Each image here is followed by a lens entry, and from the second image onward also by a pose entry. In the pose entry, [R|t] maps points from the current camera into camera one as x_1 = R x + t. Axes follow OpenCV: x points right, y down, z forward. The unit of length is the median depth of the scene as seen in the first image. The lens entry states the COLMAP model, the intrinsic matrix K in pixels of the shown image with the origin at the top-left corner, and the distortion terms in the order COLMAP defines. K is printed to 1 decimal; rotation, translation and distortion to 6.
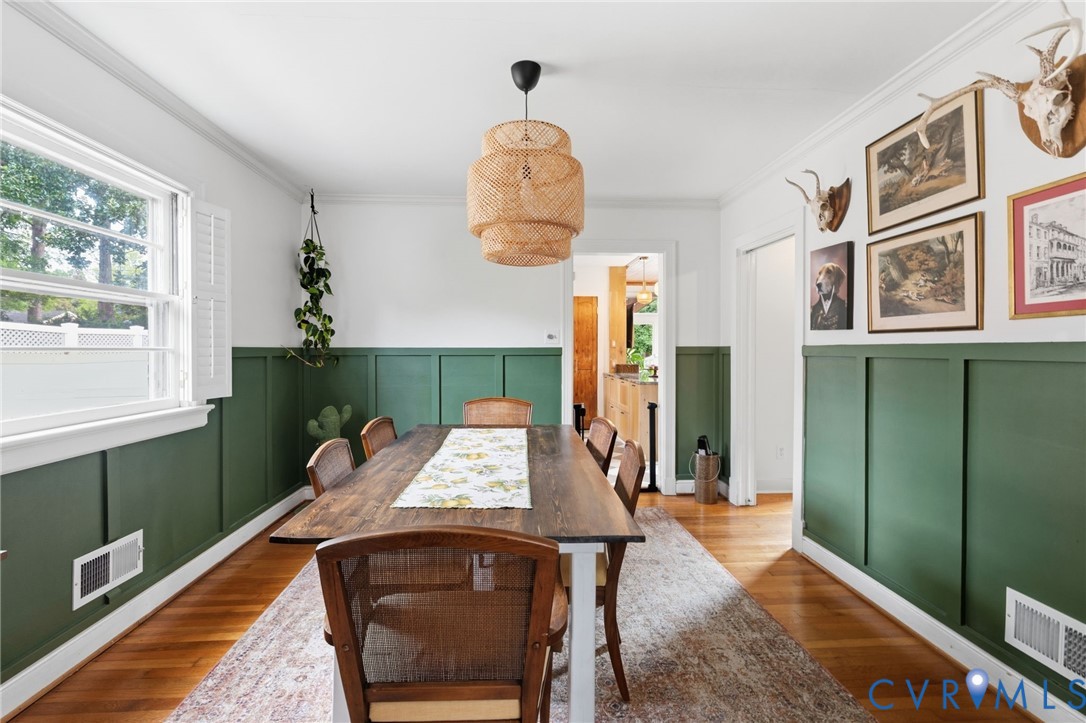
lens RADIAL K [[477.2, 0, 542.4], [0, 477.2, 355.3], [0, 0, 1]] dist [-0.000576, -0.000227]
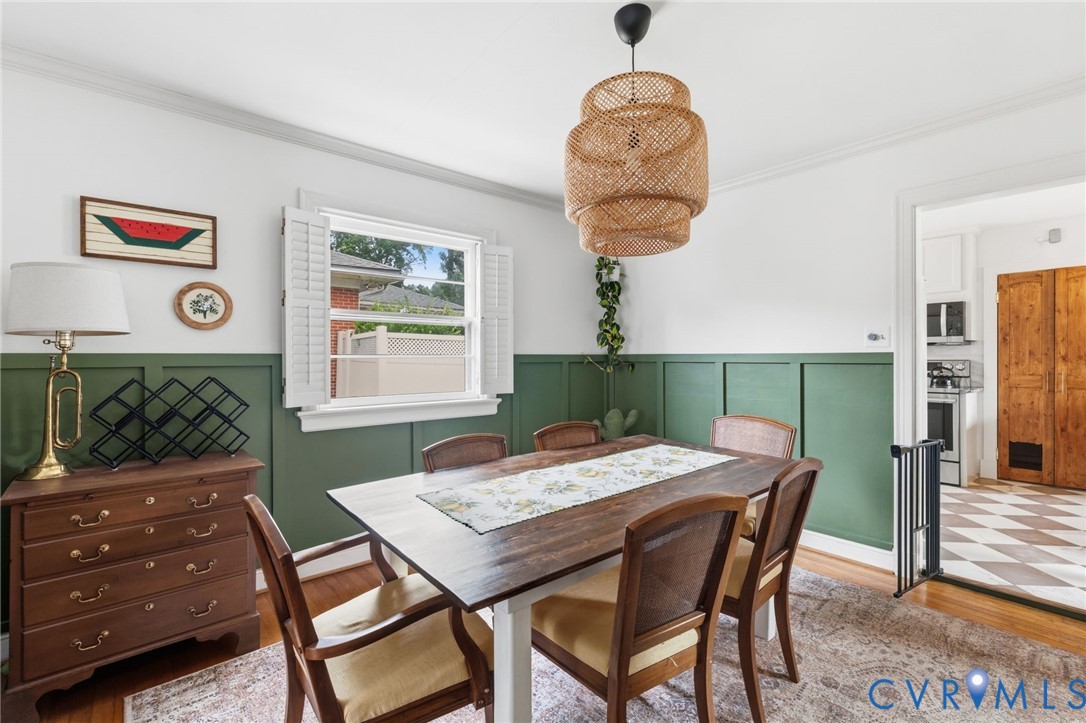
lens RADIAL K [[477.2, 0, 542.4], [0, 477.2, 355.3], [0, 0, 1]] dist [-0.000576, -0.000227]
pose [[0.616903, -0.002034, -0.787036, 0.396084], [-0.008048, 0.999928, -0.008891, -0.003817], [0.786998, 0.011819, 0.616843, 0.277363]]
